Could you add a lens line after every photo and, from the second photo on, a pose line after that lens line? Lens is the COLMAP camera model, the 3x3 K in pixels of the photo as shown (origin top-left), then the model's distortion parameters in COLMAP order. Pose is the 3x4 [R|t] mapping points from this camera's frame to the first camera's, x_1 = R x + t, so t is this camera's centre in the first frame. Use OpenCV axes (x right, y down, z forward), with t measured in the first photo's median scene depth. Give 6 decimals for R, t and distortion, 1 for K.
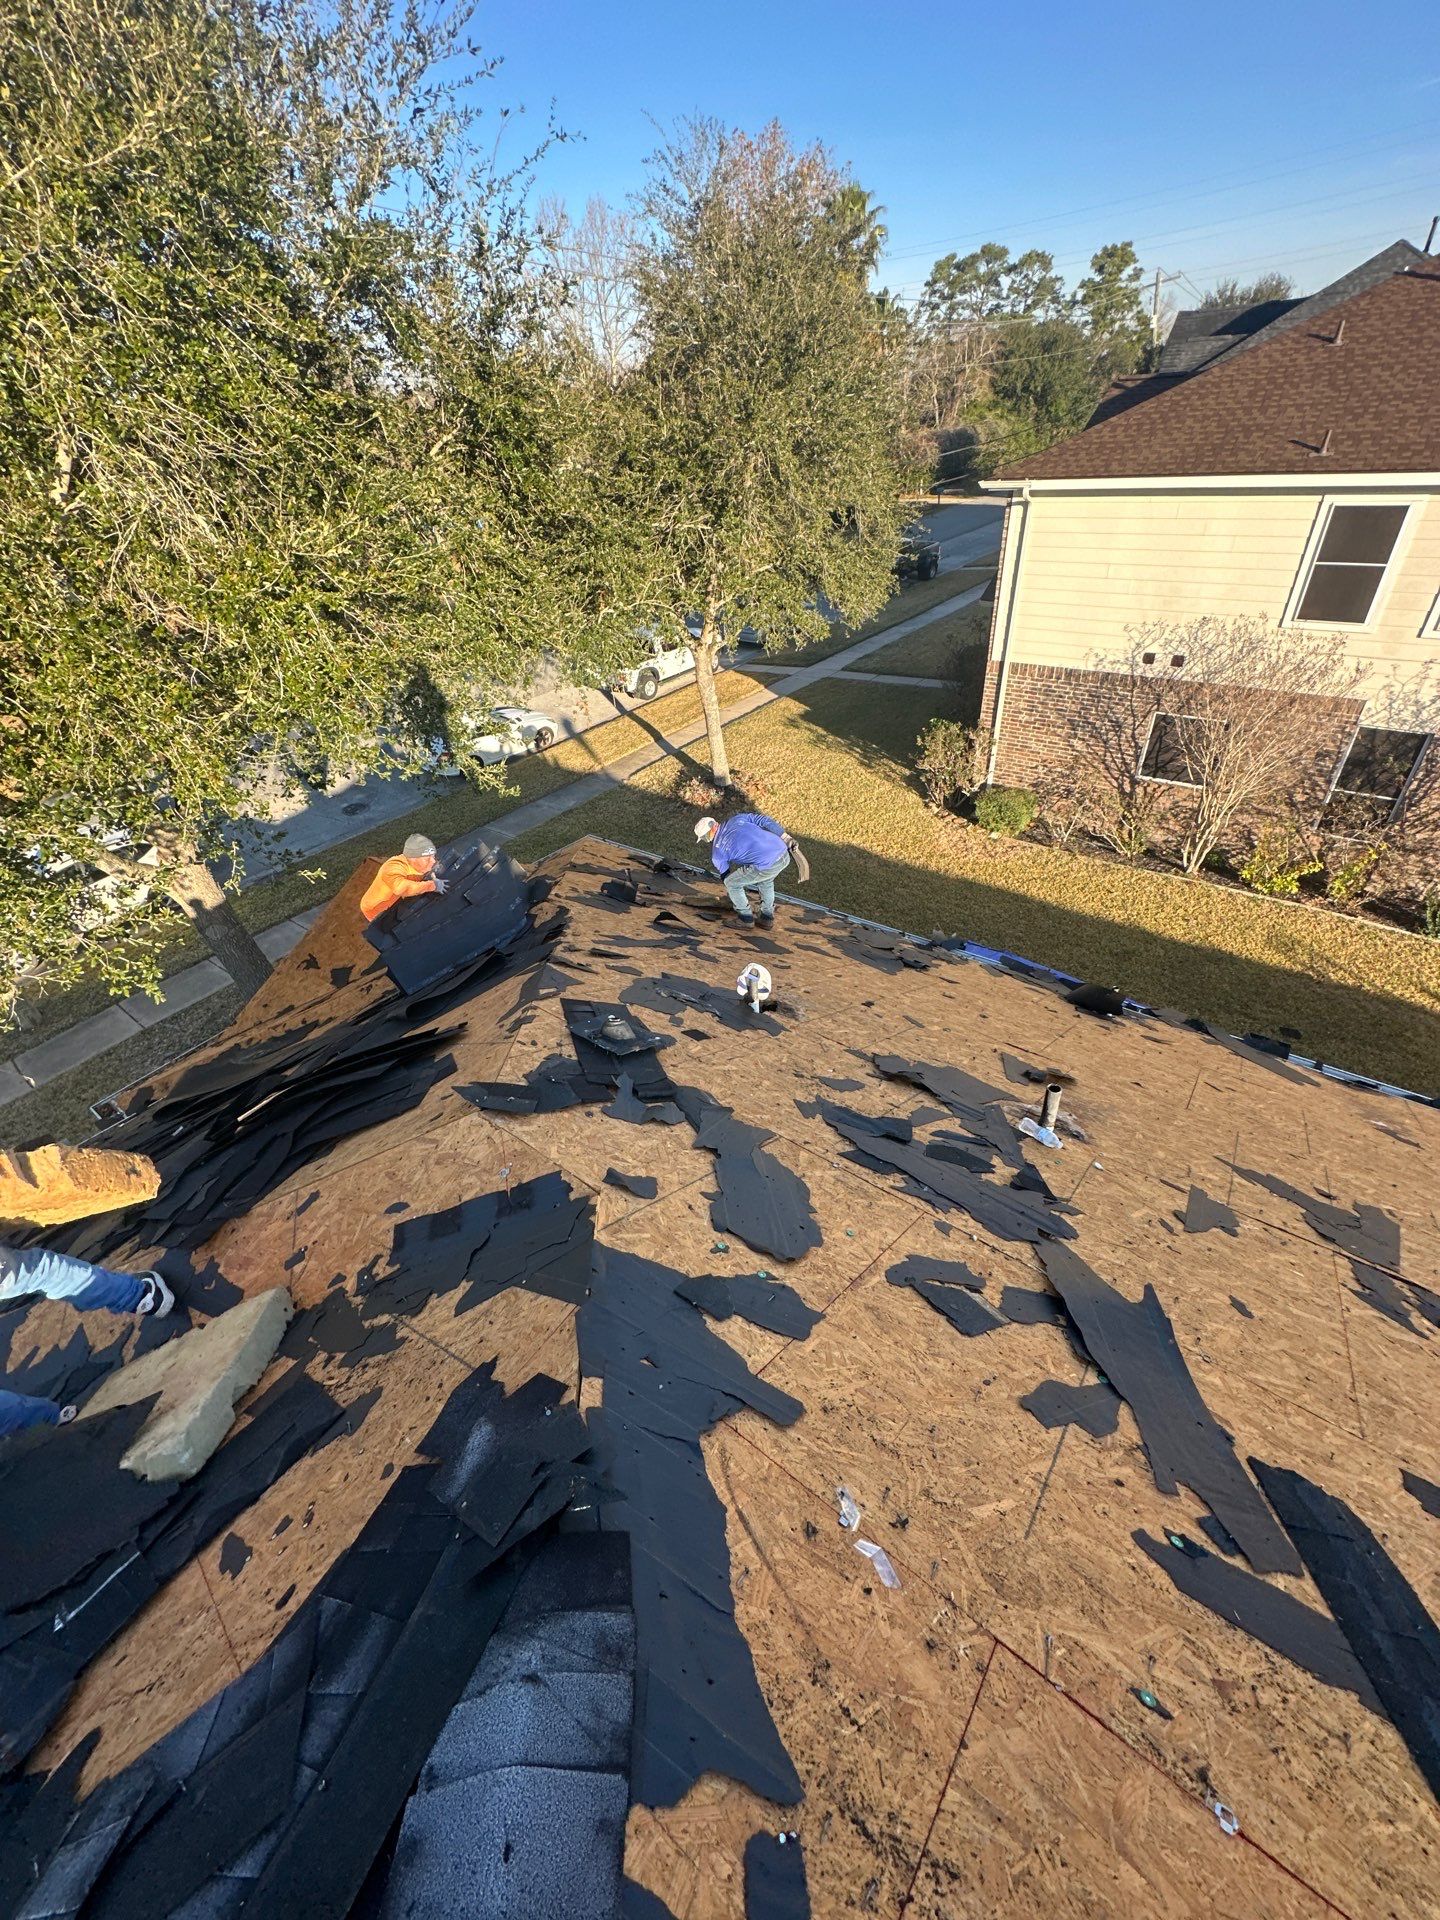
lens RADIAL K [[762.9, 0, 720.0], [0, 762.9, 960.0], [0, 0, 1]] dist [0.000228, 0.000149]
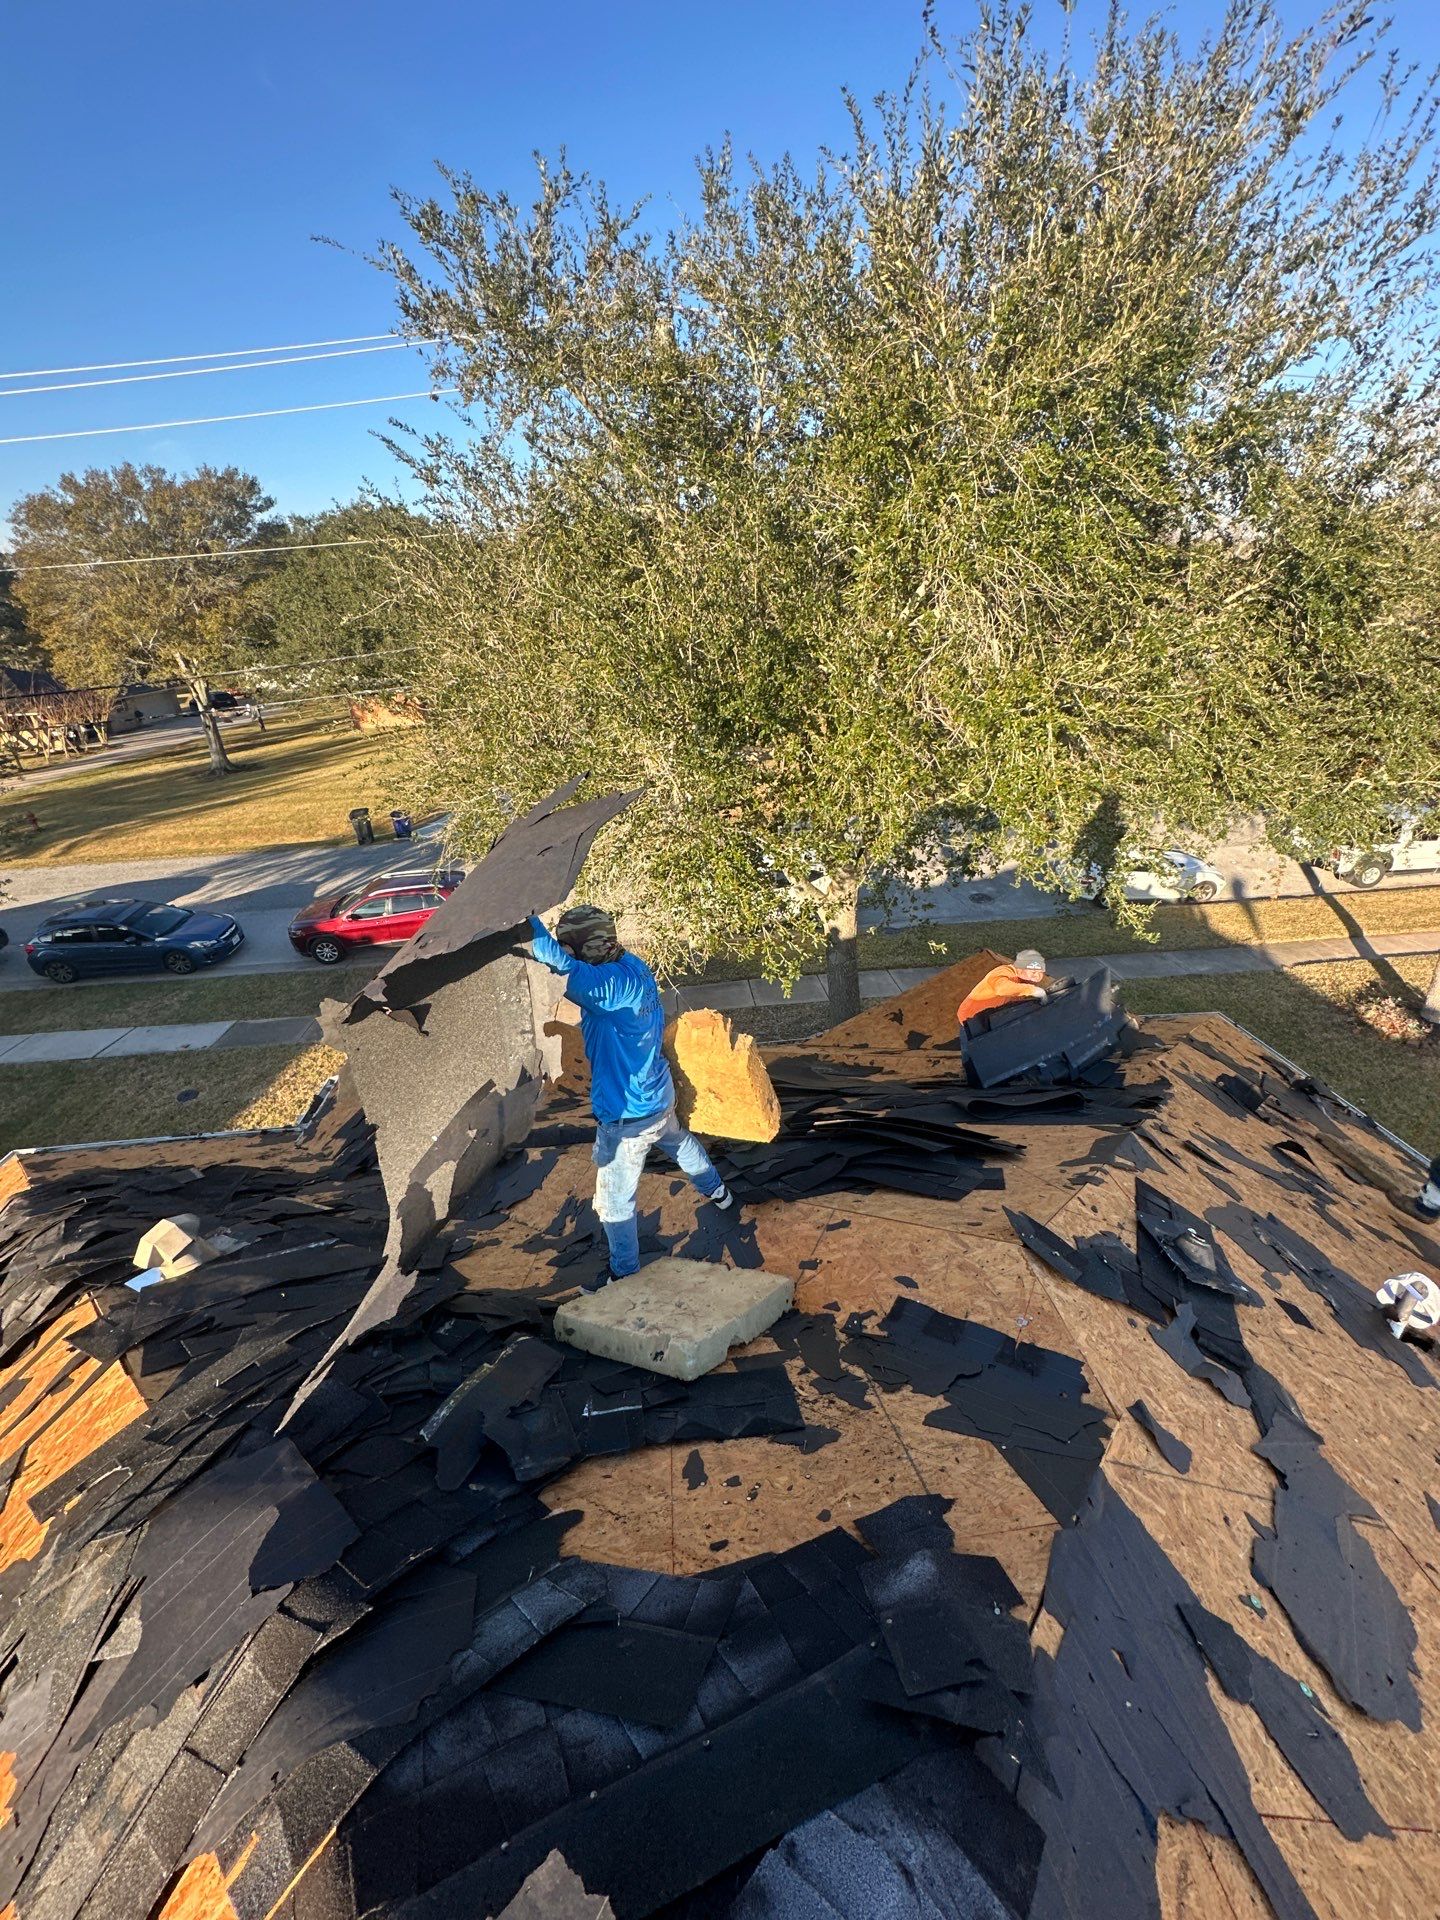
lens RADIAL K [[761.9, 0, 720.0], [0, 761.9, 960.0], [0, 0, 1]] dist [-0.001655, 0.000237]
pose [[0.676571, 0.360342, -0.642188, -0.052042], [-0.442274, 0.896122, 0.036875, 0.004657], [0.588766, 0.259074, 0.765660, -0.030284]]
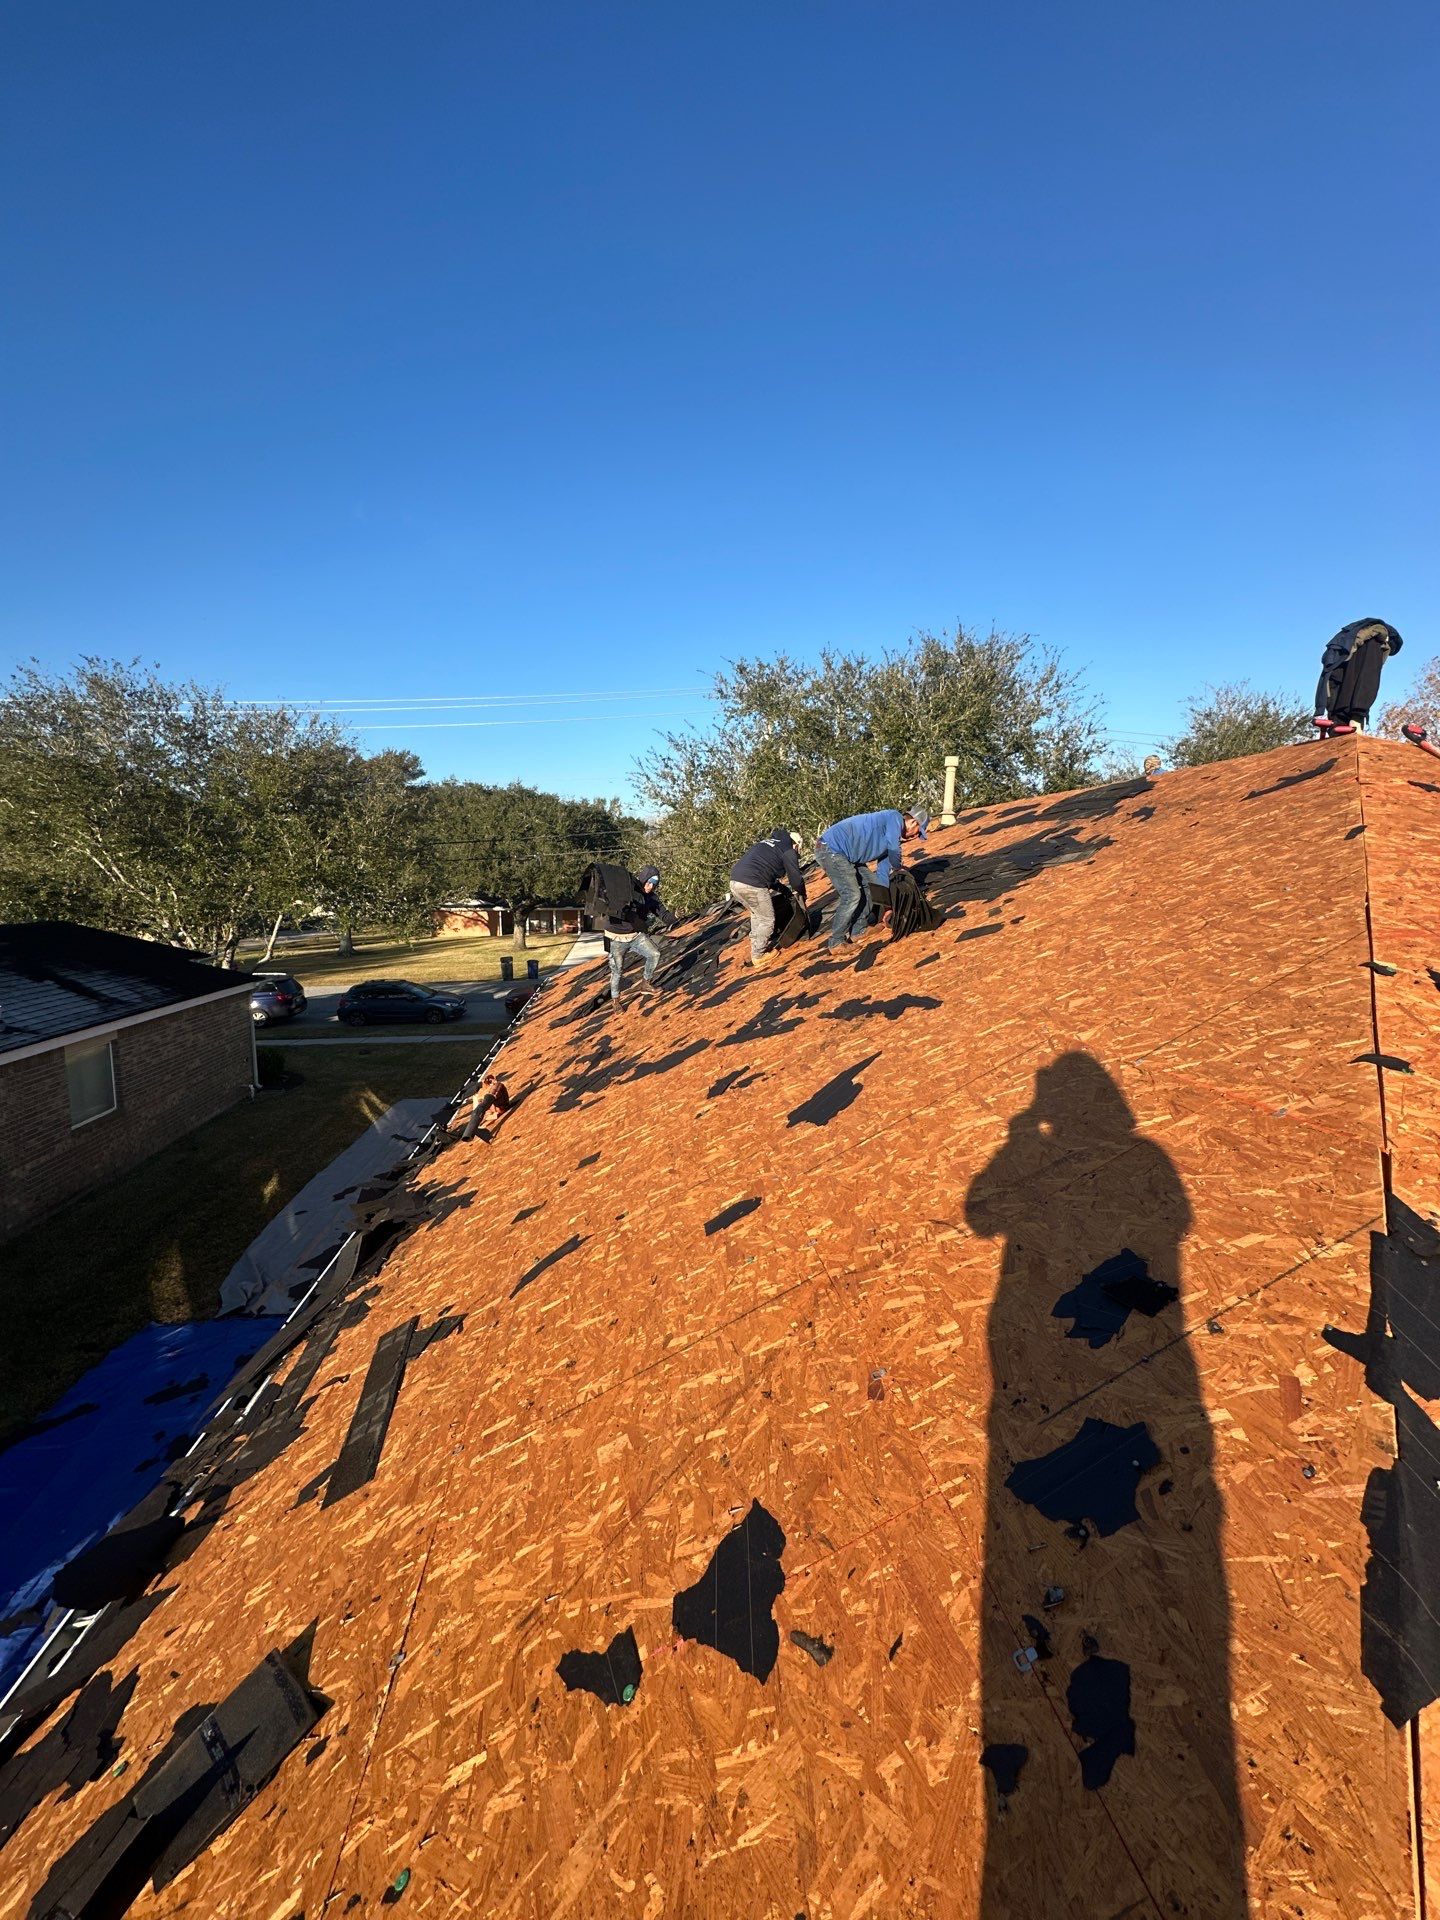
lens RADIAL K [[762.9, 0, 720.0], [0, 762.9, 960.0], [0, 0, 1]] dist [0.000228, 0.000149]
pose [[0.706428, 0.146990, -0.692353, 1.452510], [-0.455333, 0.843285, -0.285556, 1.932861], [0.541877, 0.516976, 0.662650, -1.895487]]
